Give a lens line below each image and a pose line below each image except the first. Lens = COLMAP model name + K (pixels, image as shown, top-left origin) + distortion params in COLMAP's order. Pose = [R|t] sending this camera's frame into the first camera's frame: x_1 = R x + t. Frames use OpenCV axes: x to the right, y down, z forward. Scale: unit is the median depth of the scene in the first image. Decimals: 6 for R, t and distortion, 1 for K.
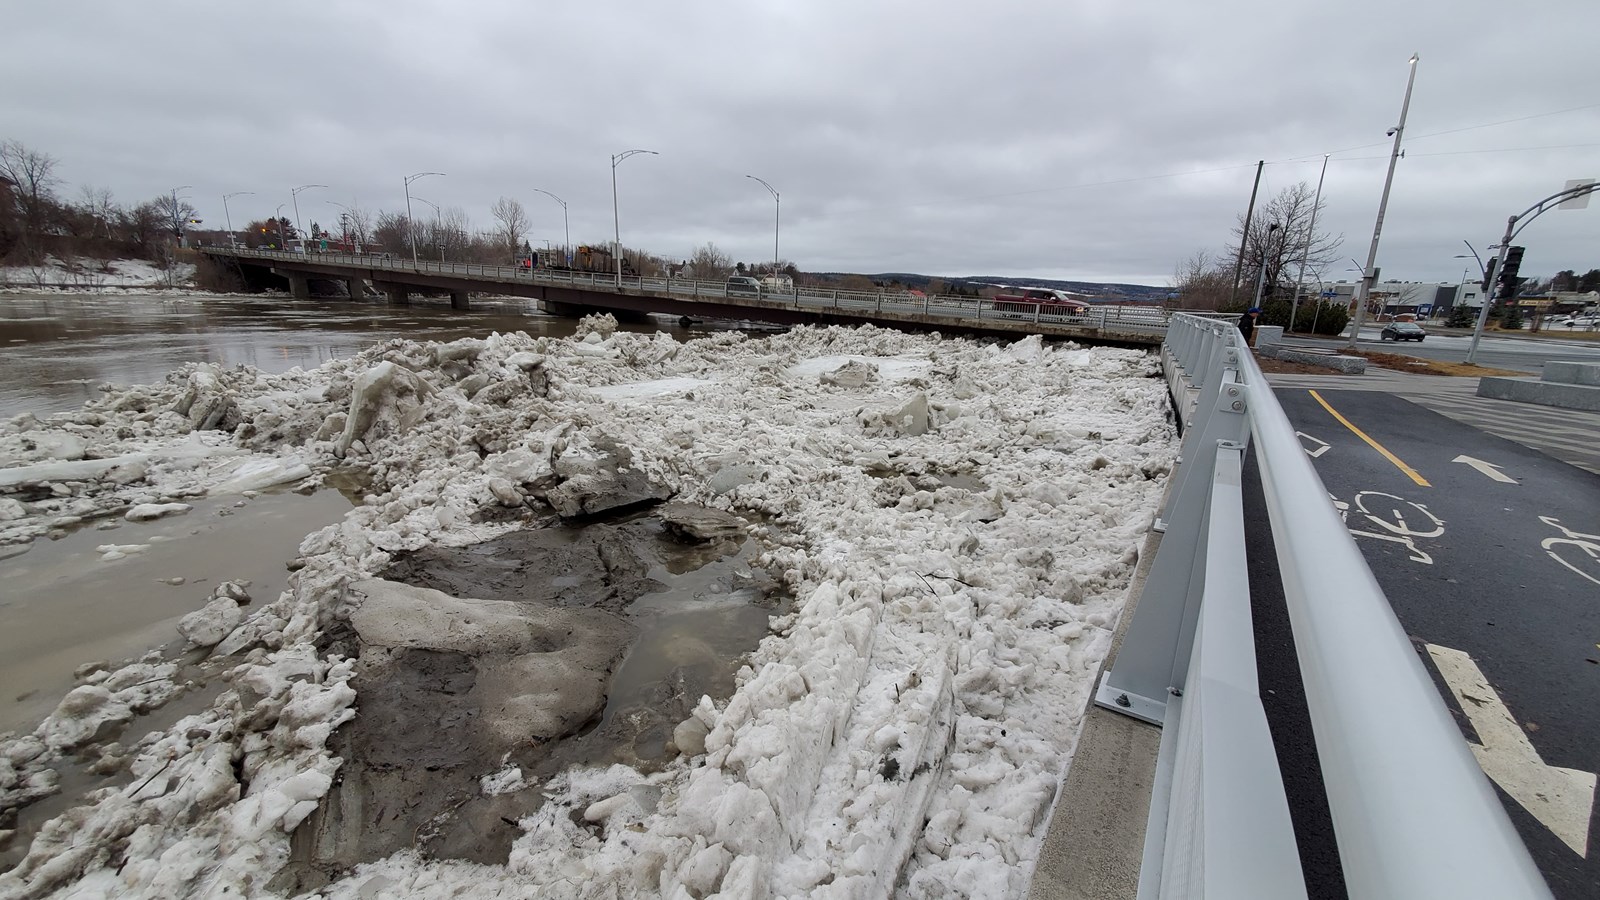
lens RADIAL K [[622.9, 0, 800.0], [0, 622.9, 450.0], [0, 0, 1]] dist [0.008778, -0.000707]
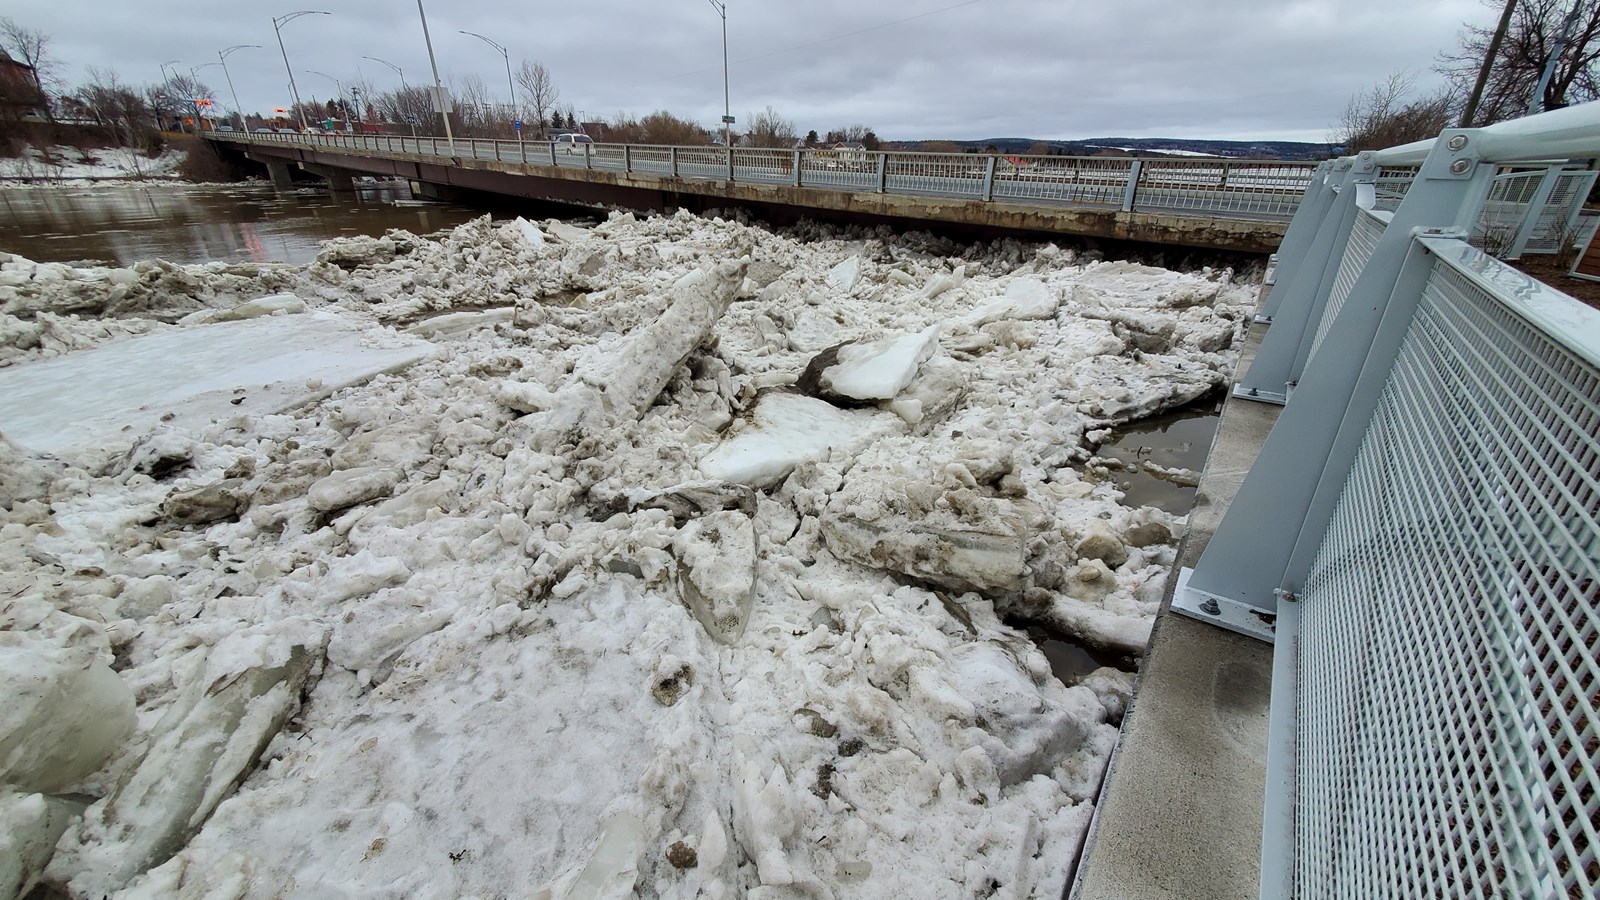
lens RADIAL K [[622.9, 0, 800.0], [0, 622.9, 450.0], [0, 0, 1]] dist [0.008778, -0.000707]
pose [[0.990754, 0.027232, -0.132909, 0.085971], [-0.003118, 0.983961, 0.178358, -0.029662], [0.135635, -0.176294, 0.974948, 0.142251]]
